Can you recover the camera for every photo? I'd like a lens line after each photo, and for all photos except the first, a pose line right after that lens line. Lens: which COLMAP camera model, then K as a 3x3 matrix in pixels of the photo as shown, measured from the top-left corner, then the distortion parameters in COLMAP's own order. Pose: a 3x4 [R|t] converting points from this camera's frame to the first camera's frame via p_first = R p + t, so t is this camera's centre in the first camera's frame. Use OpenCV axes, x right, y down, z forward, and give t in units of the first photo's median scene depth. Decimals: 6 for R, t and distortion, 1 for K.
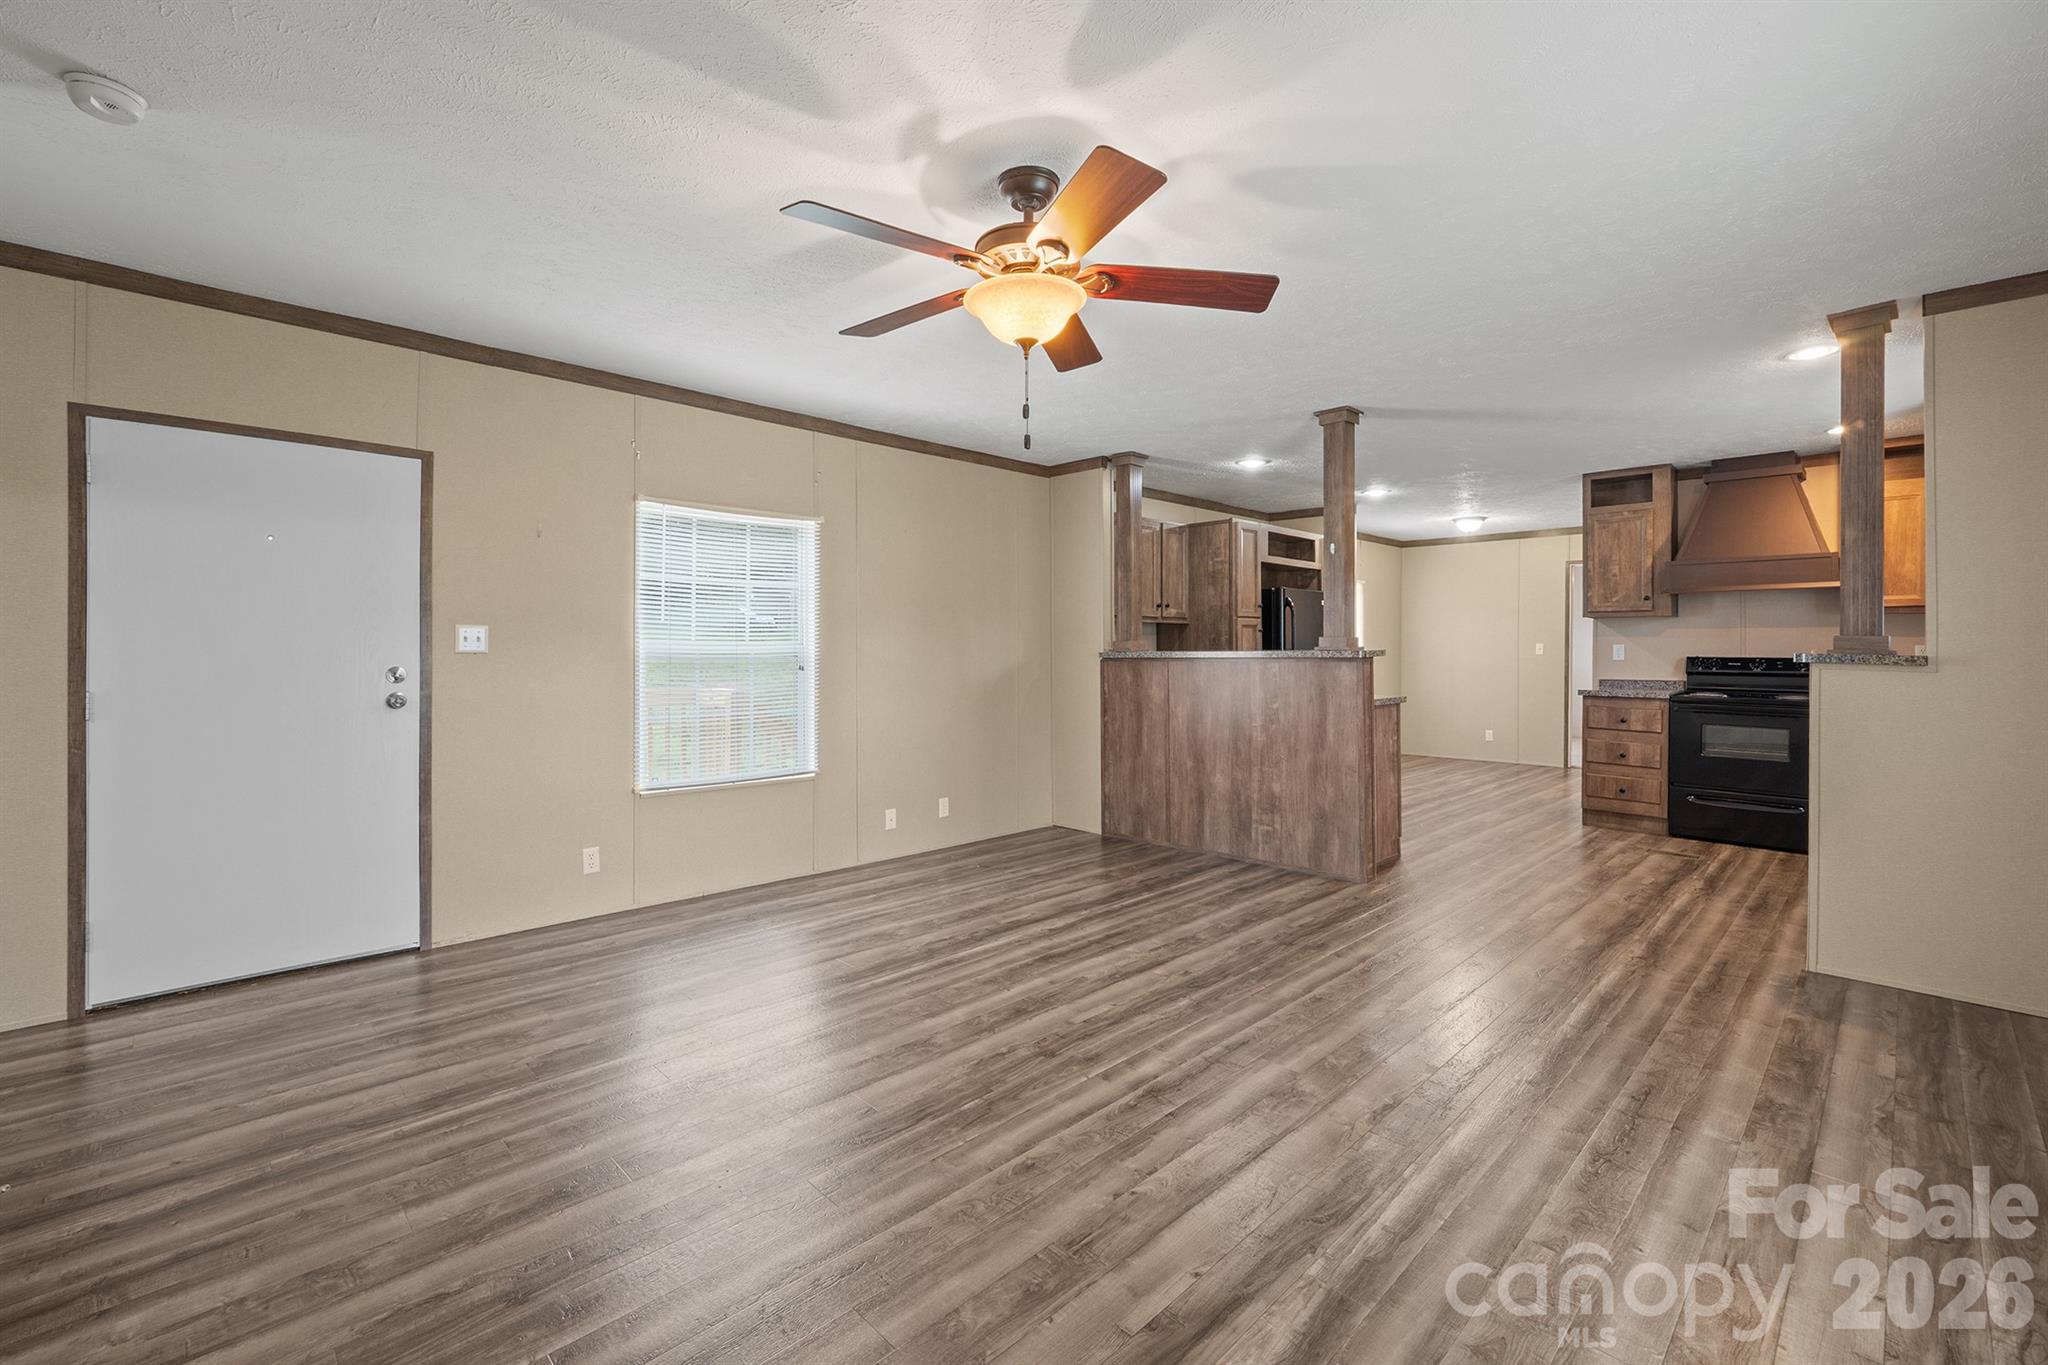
lens RADIAL K [[869.3, 0, 1048.6], [0, 869.3, 637.1], [0, 0, 1]] dist [-0.008147, 0.000800]
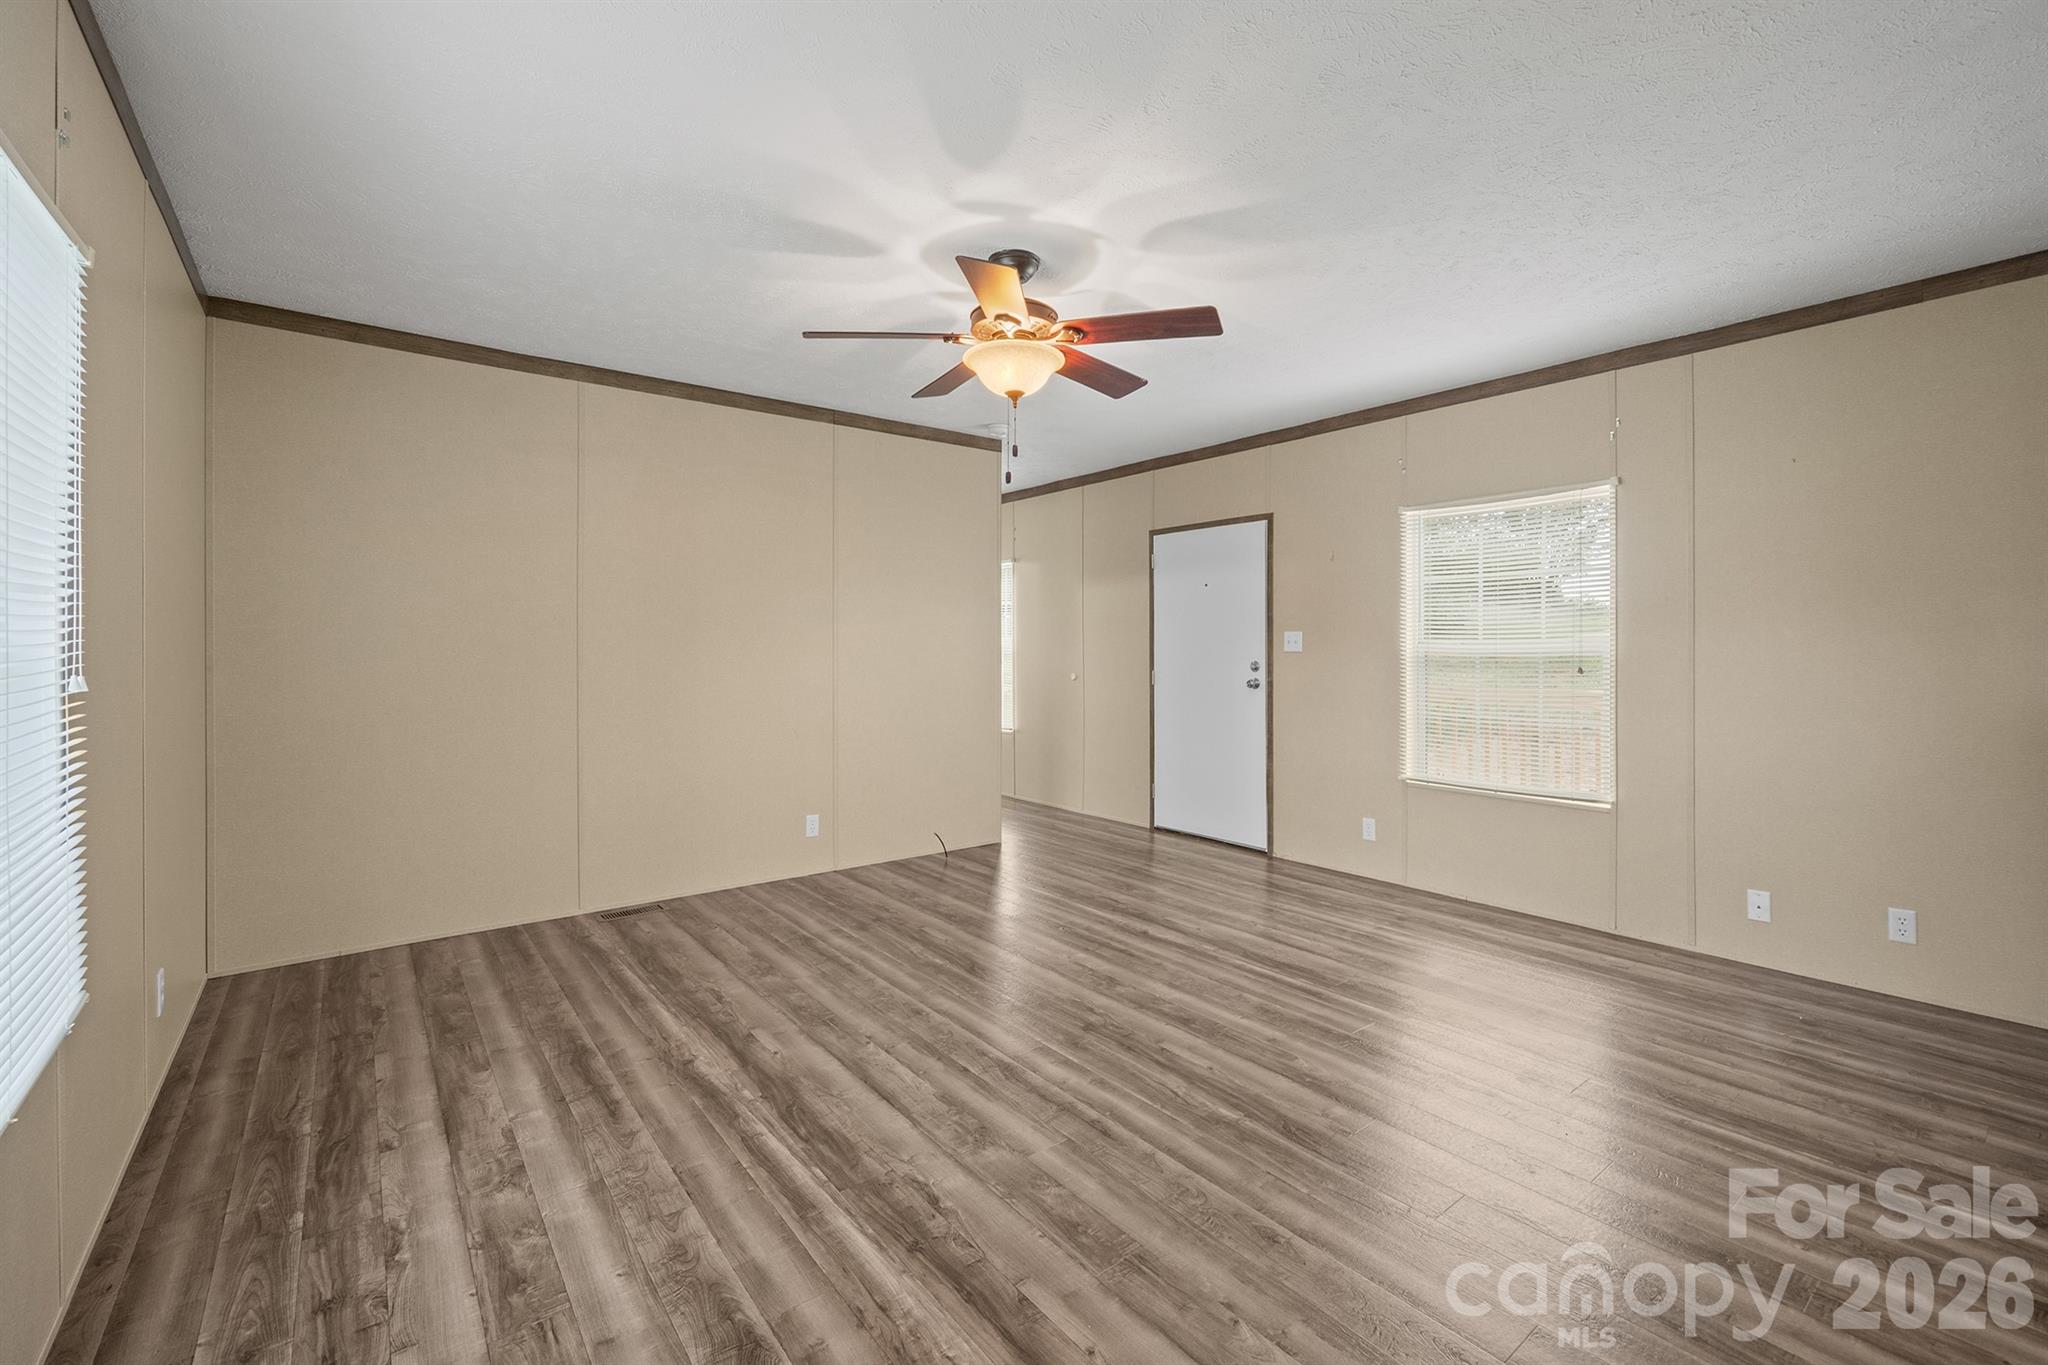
lens RADIAL K [[869.3, 0, 1026.1], [0, 869.3, 655.5], [0, 0, 1]] dist [-0.008147, 0.000800]
pose [[-0.129278, 0.003033, -0.991604, 0.789644], [0.017641, 0.999844, 0.000758, 0.016056], [0.991451, -0.017395, -0.129312, 0.793370]]
